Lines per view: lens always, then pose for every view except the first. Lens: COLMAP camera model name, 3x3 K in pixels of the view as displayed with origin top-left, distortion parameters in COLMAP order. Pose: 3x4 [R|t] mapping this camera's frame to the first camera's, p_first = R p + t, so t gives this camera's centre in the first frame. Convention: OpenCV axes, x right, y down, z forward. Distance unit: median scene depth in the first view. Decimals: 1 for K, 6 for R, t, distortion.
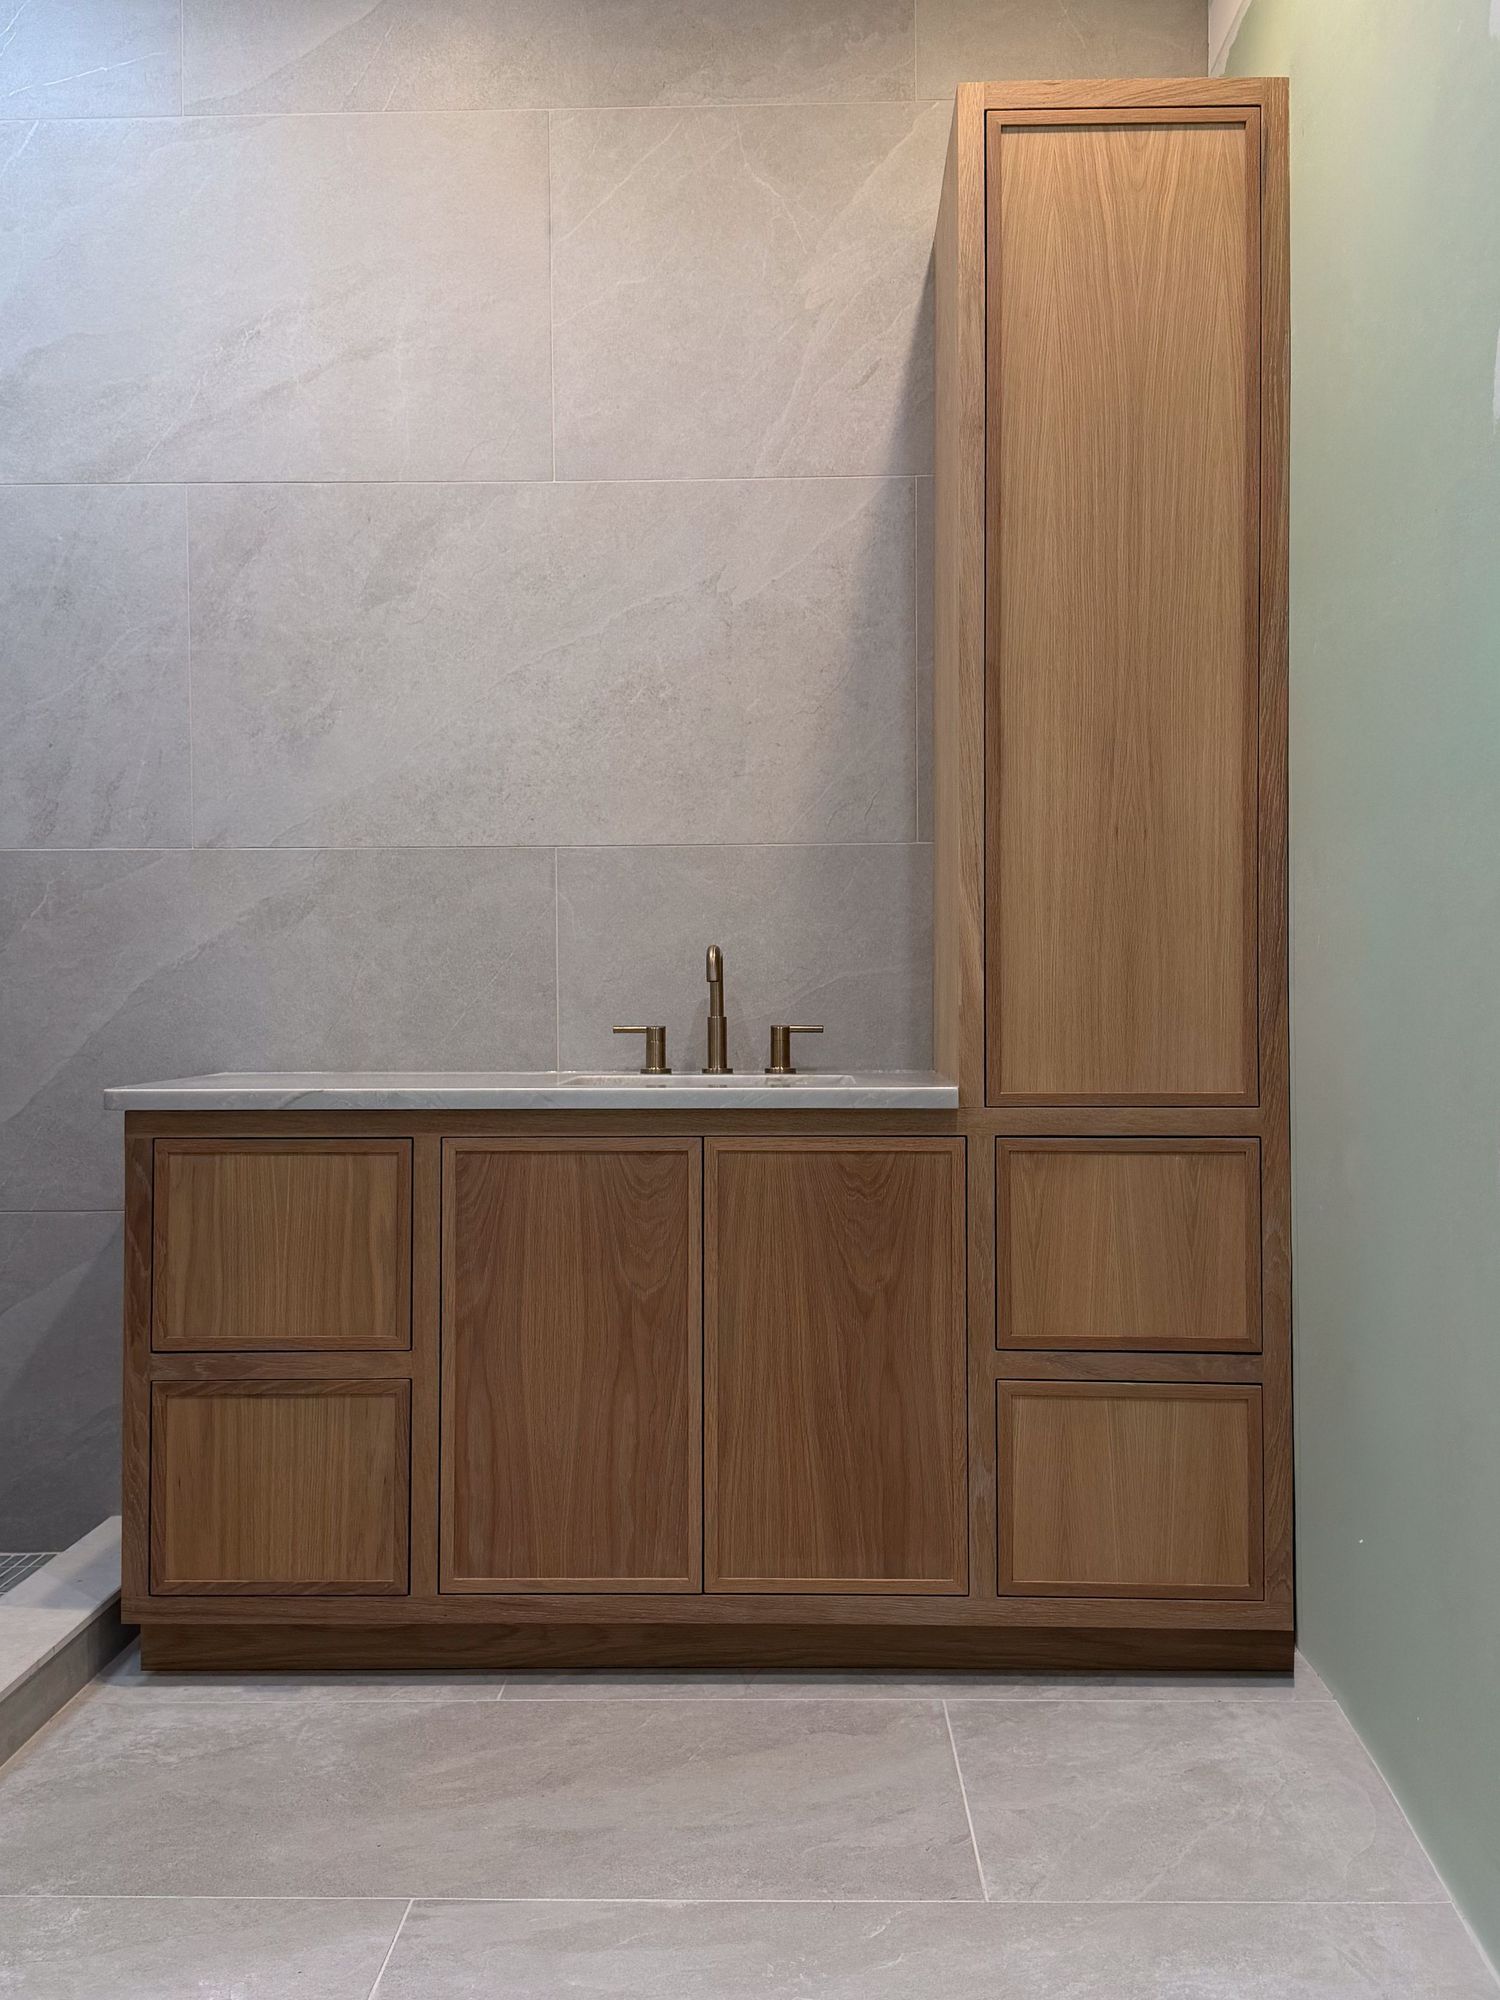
lens RADIAL K [[2039.5, 0, 750.5], [0, 2039.5, 980.1], [0, 0, 1]] dist [0.000147, 0.000000]
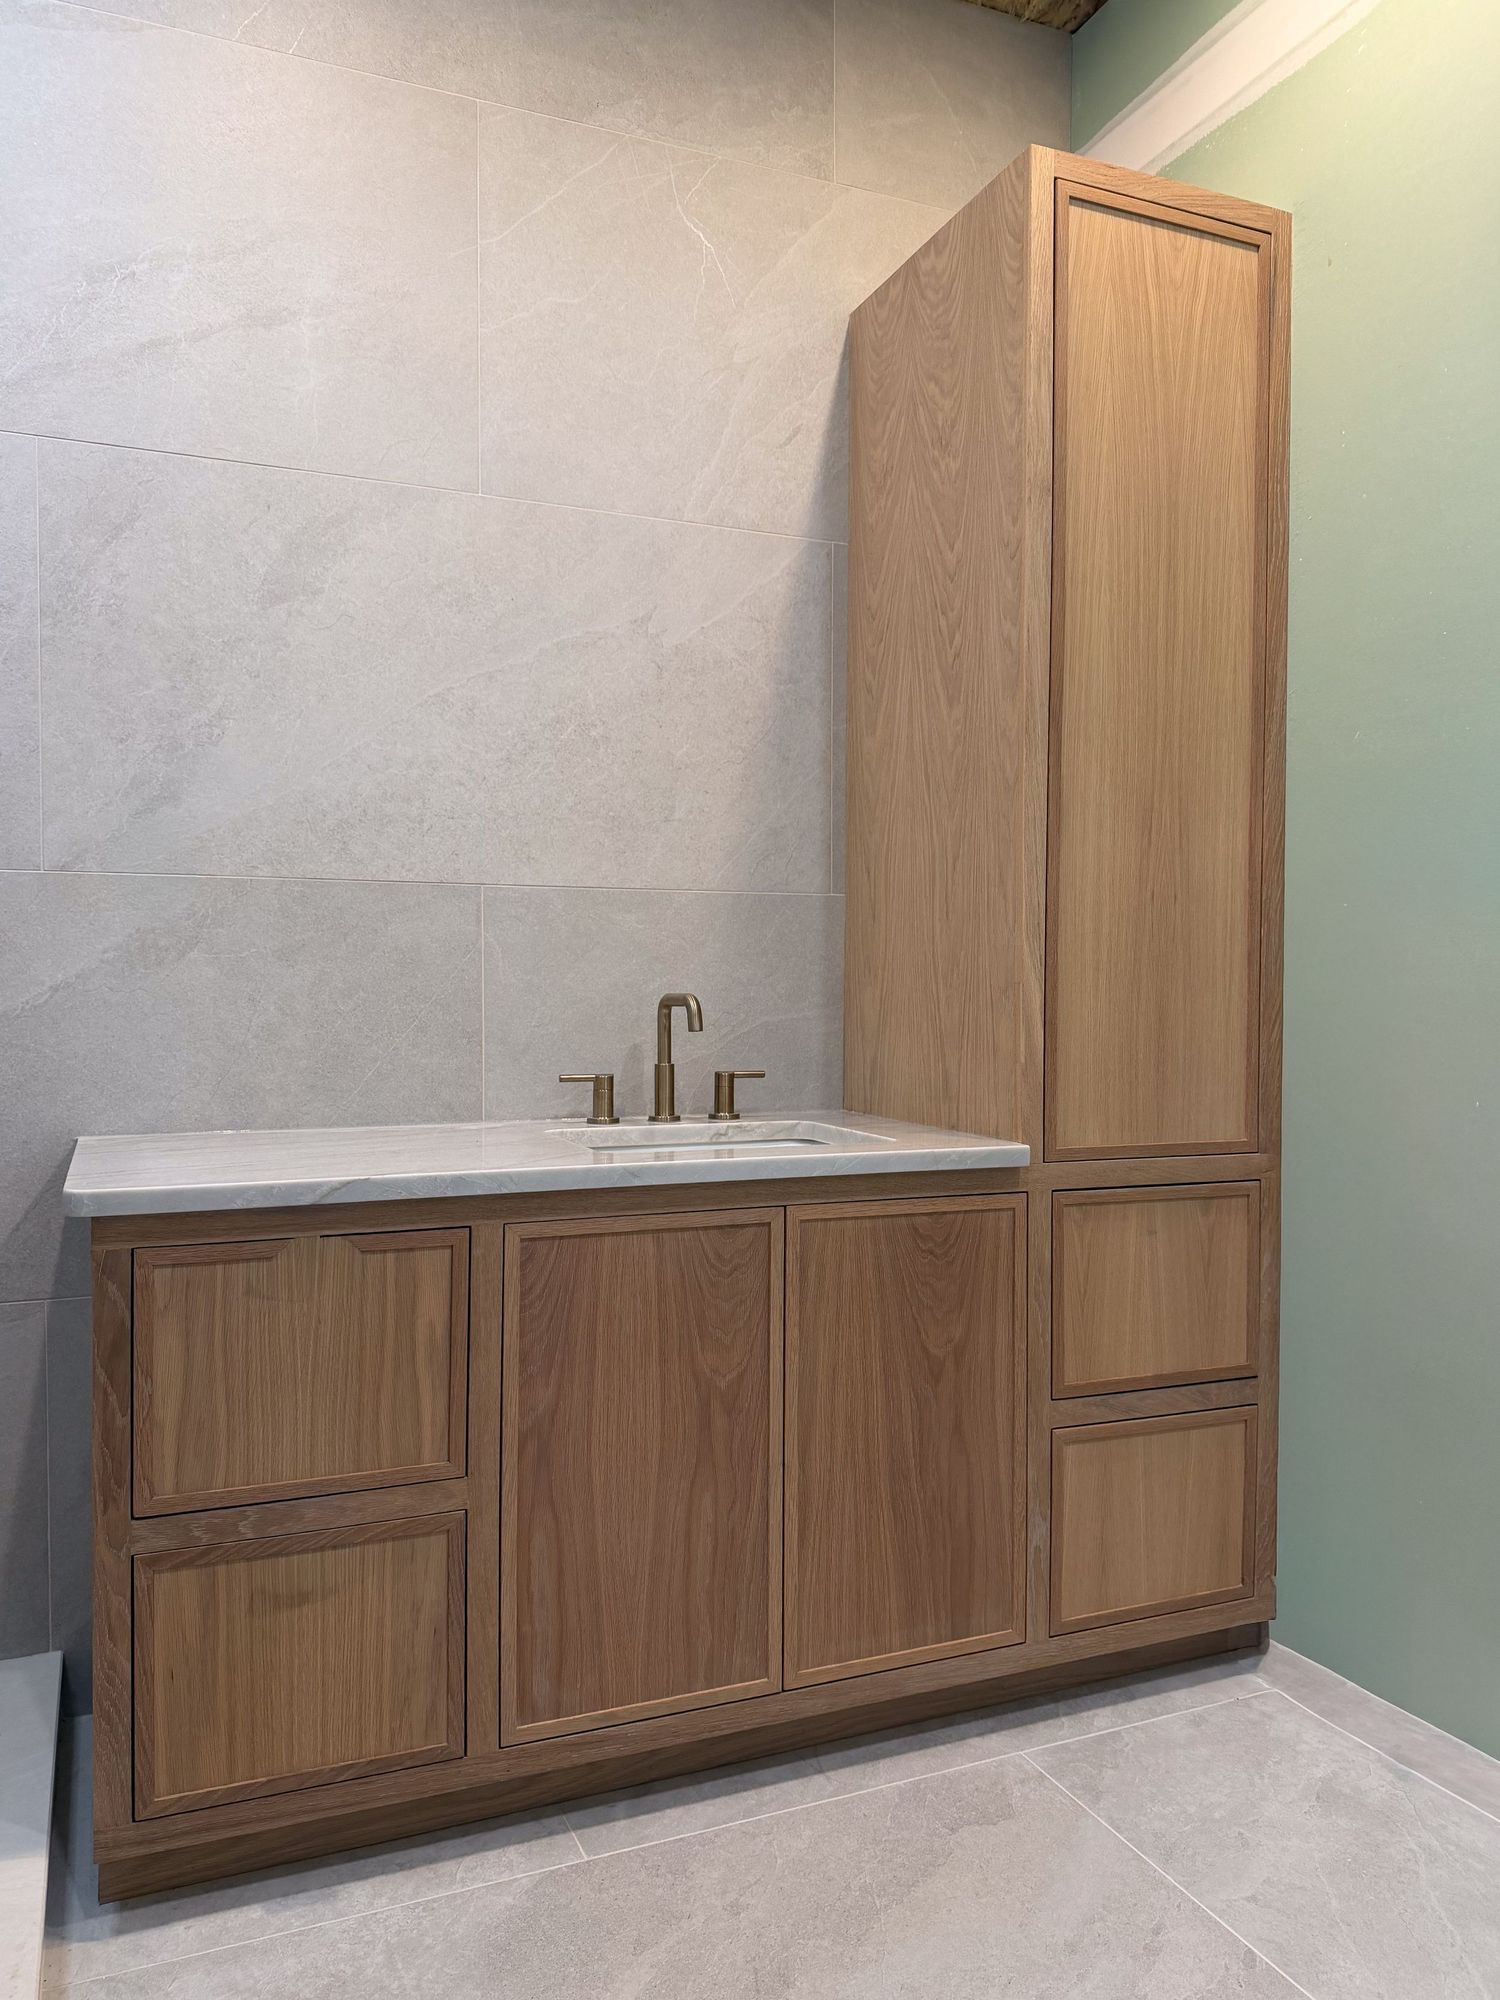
lens RADIAL K [[1446.2, 0, 765.0], [0, 1446.2, 1000.5], [0, 0, 1]] dist [-0.002316, -0.034707]
pose [[0.903382, 0.002062, 0.428832, -0.312366], [-0.010086, 0.999814, 0.016438, -0.028492], [-0.428719, -0.019175, 0.903235, 0.401247]]
